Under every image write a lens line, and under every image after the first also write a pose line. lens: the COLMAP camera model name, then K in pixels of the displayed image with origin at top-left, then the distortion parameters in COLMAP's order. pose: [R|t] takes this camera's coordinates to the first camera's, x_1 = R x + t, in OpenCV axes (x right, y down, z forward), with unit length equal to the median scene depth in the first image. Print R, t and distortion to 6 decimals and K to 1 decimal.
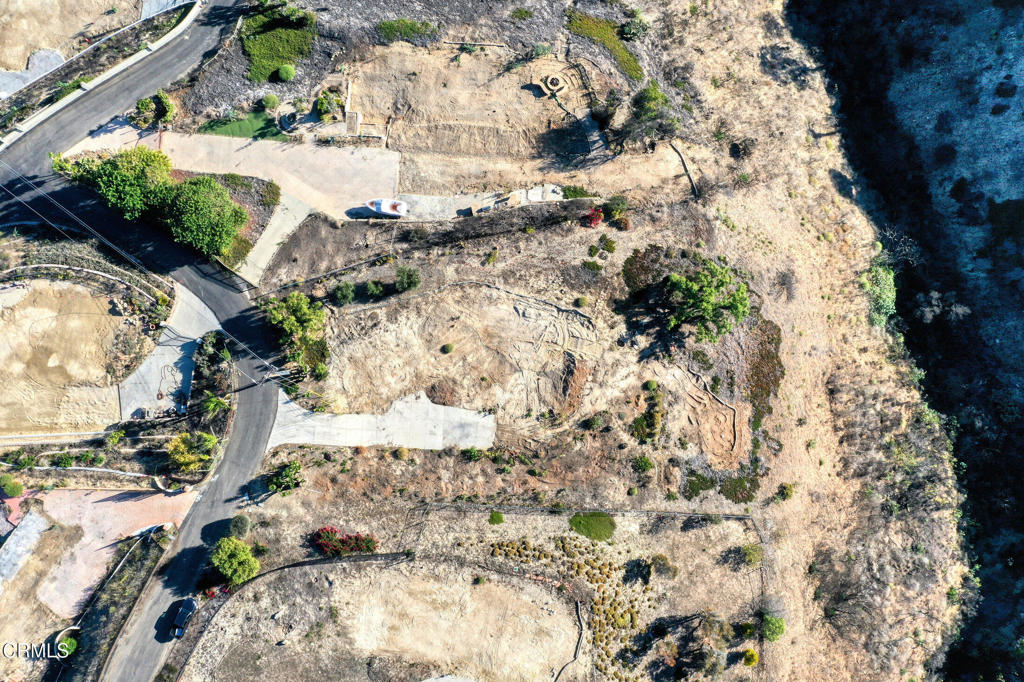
lens RADIAL K [[824.5, 0, 512.0], [0, 824.5, 341.0], [0, 0, 1]] dist [-0.004174, -0.002424]
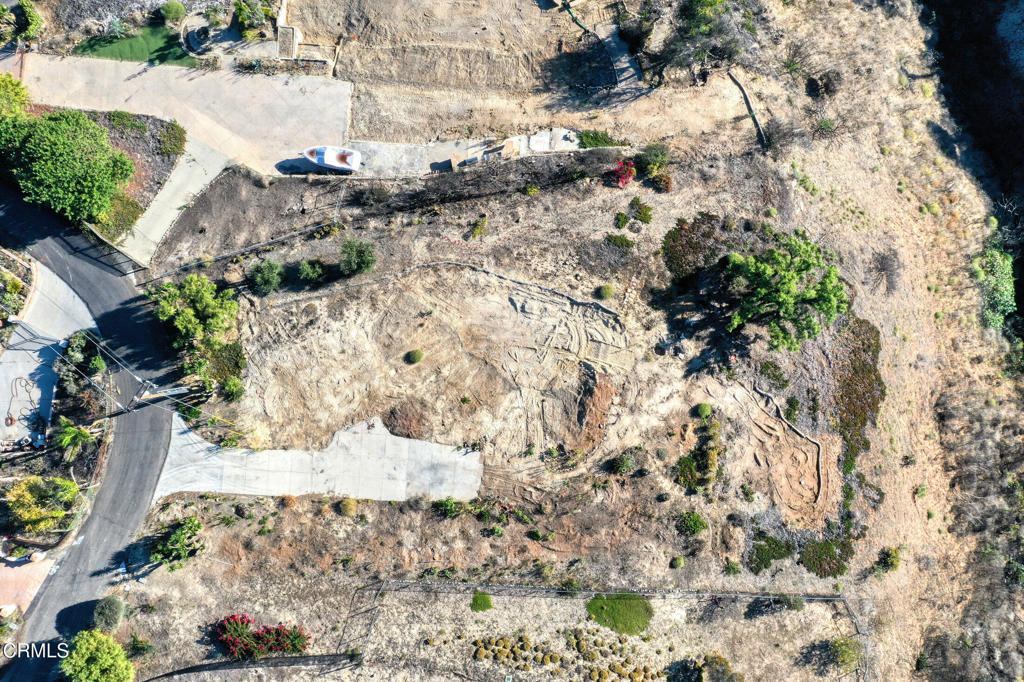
lens RADIAL K [[813.6, 0, 512.0], [0, 813.6, 341.0], [0, 0, 1]] dist [-0.004200, 0.002936]
pose [[0.999979, 0.006132, -0.001874, 0.006321], [-0.006130, 0.999980, 0.001459, -0.005683], [0.001883, -0.001447, 0.999997, 0.303948]]
